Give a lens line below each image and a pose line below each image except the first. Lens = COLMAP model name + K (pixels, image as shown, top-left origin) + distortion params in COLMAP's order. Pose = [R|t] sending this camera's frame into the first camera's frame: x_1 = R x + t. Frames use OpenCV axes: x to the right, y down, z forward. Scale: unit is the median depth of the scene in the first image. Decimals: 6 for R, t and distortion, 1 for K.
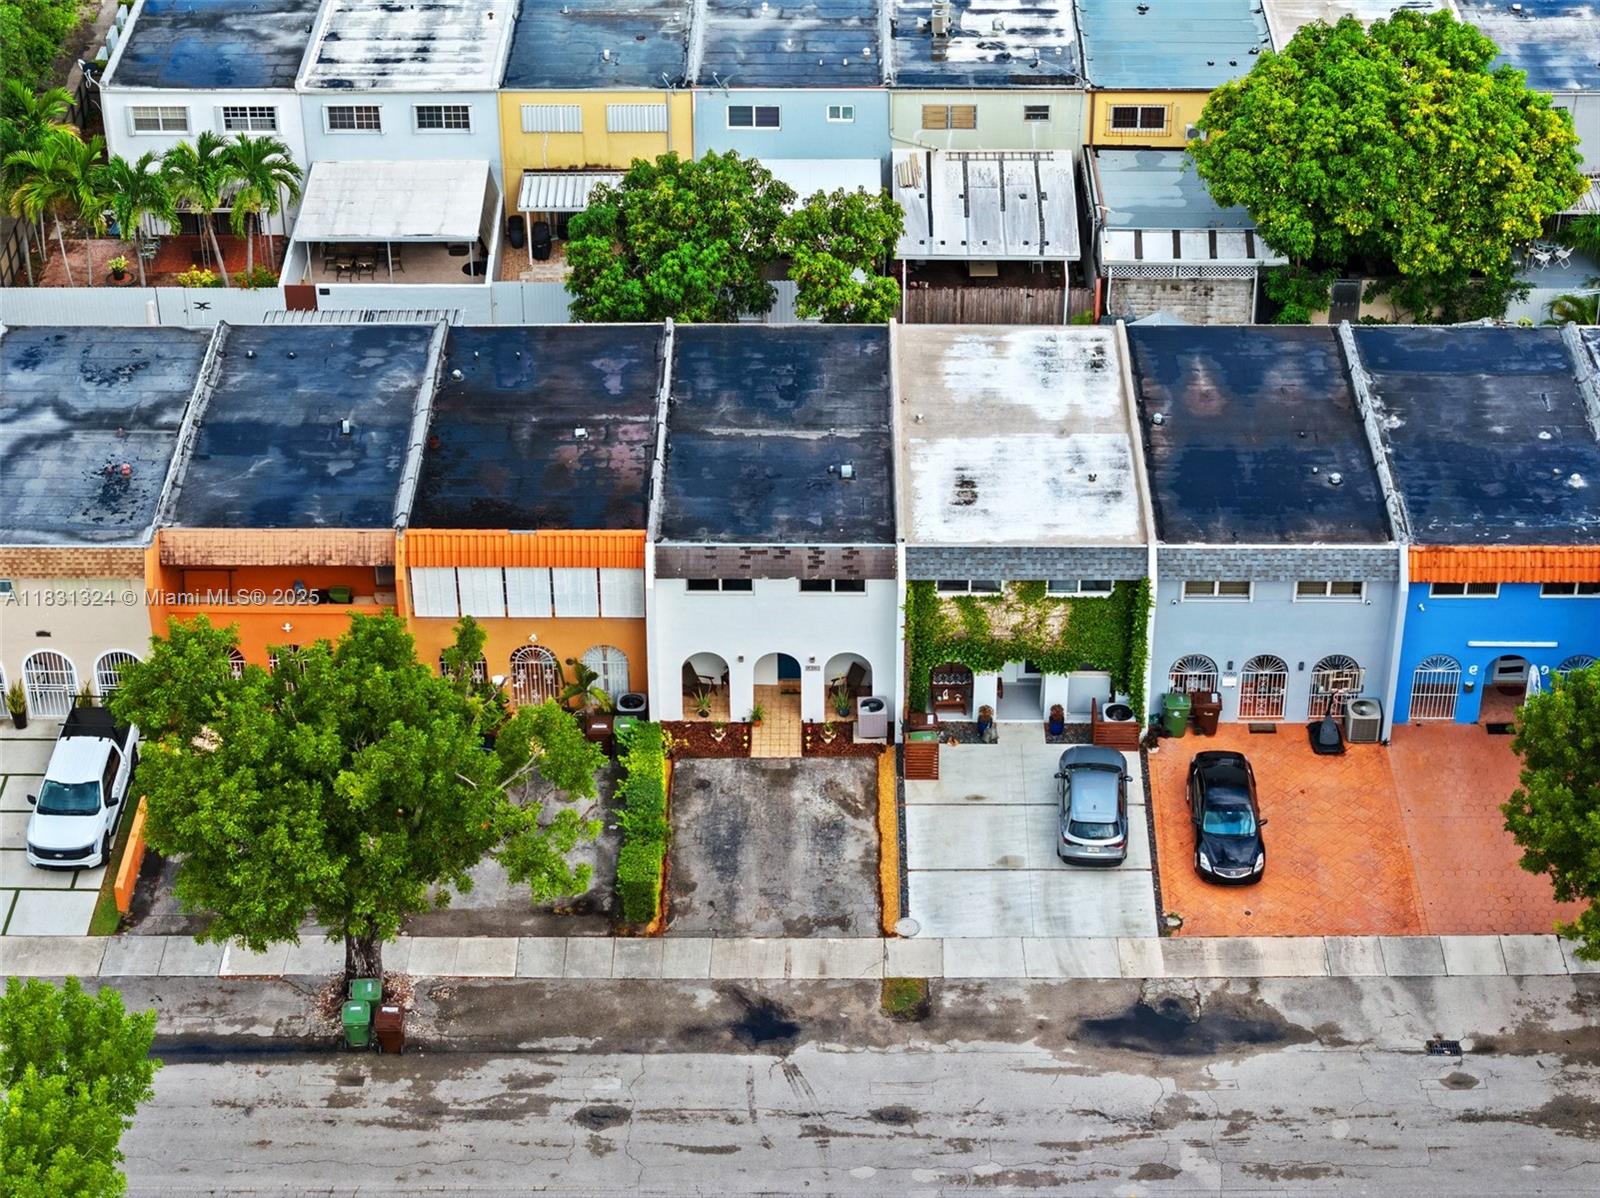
lens RADIAL K [[3258.8, 0, 798.8], [0, 3258.8, 599.0], [0, 0, 1]] dist [-0.036763, 0.000000]
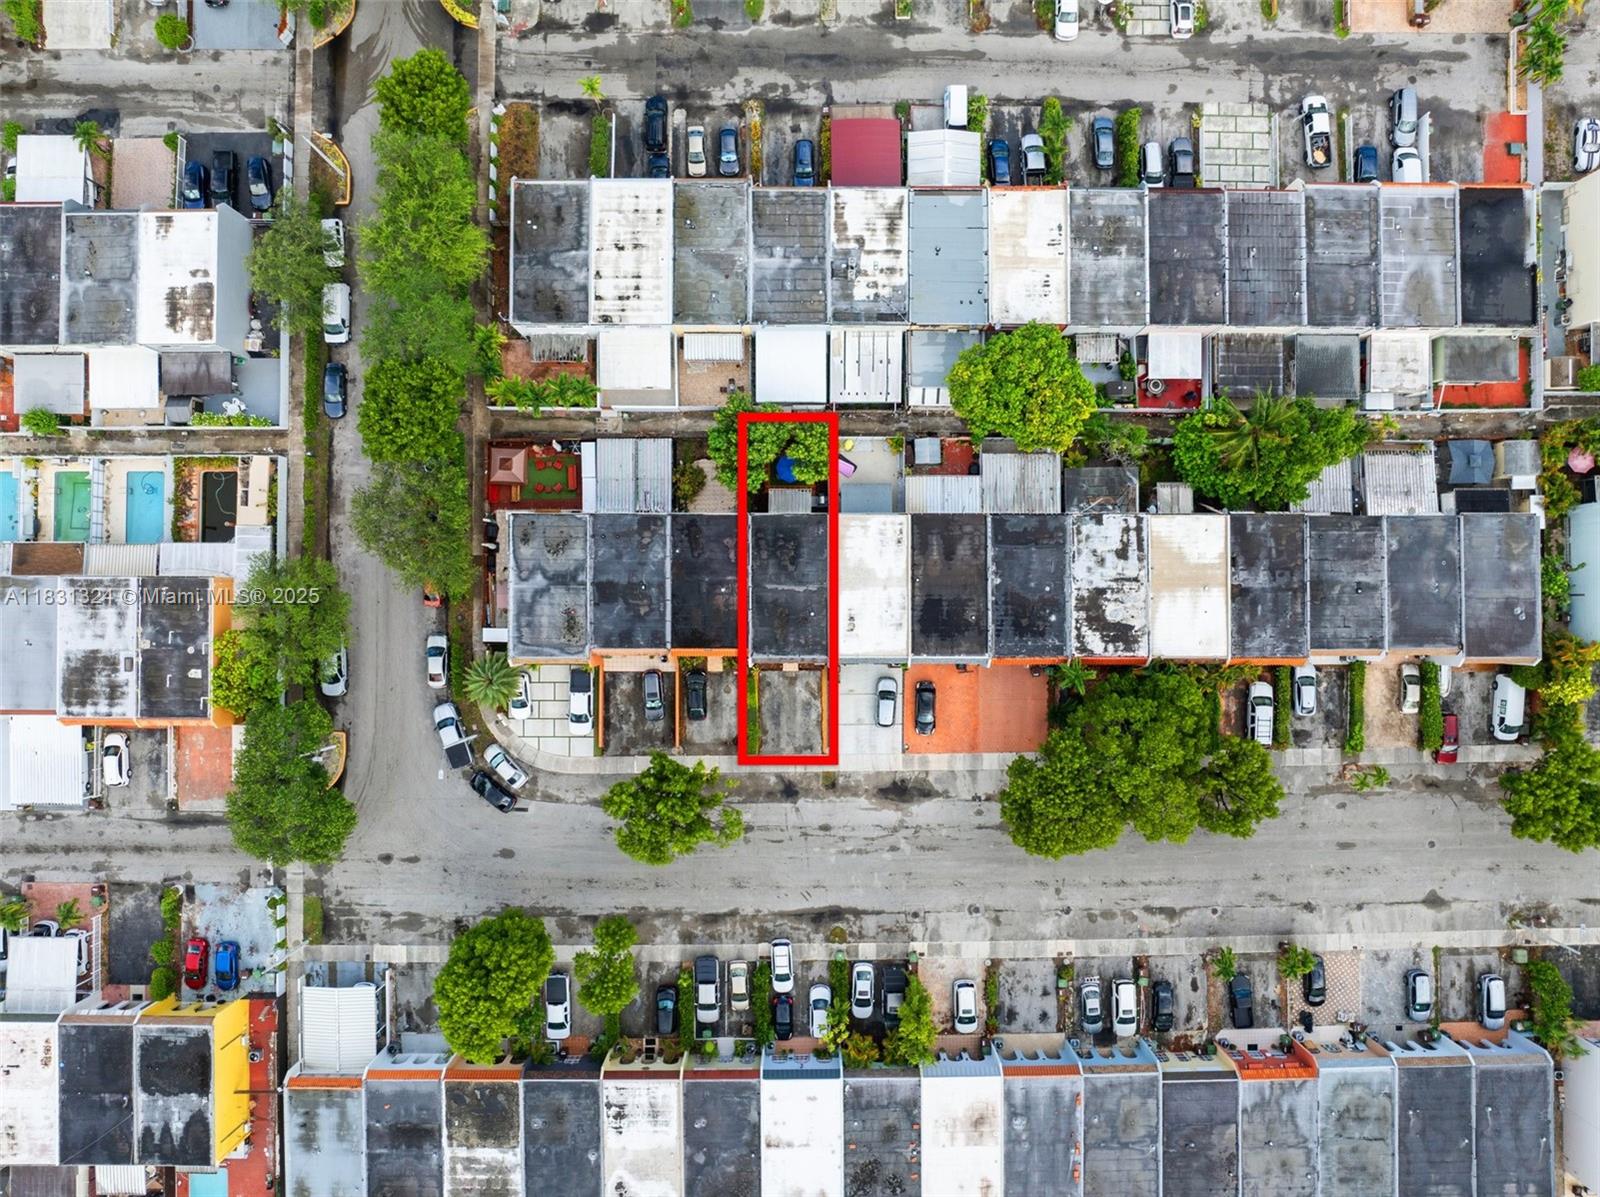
lens RADIAL K [[1117.9, 0, 806.9], [0, 1117.9, 598.5], [0, 0, 1]] dist [-0.001601, -0.001247]
pose [[0.999900, -0.011960, 0.007592, 0.001691], [0.000625, 0.572697, 0.819767, -0.880243], [-0.014152, -0.819680, 0.572647, 0.409278]]
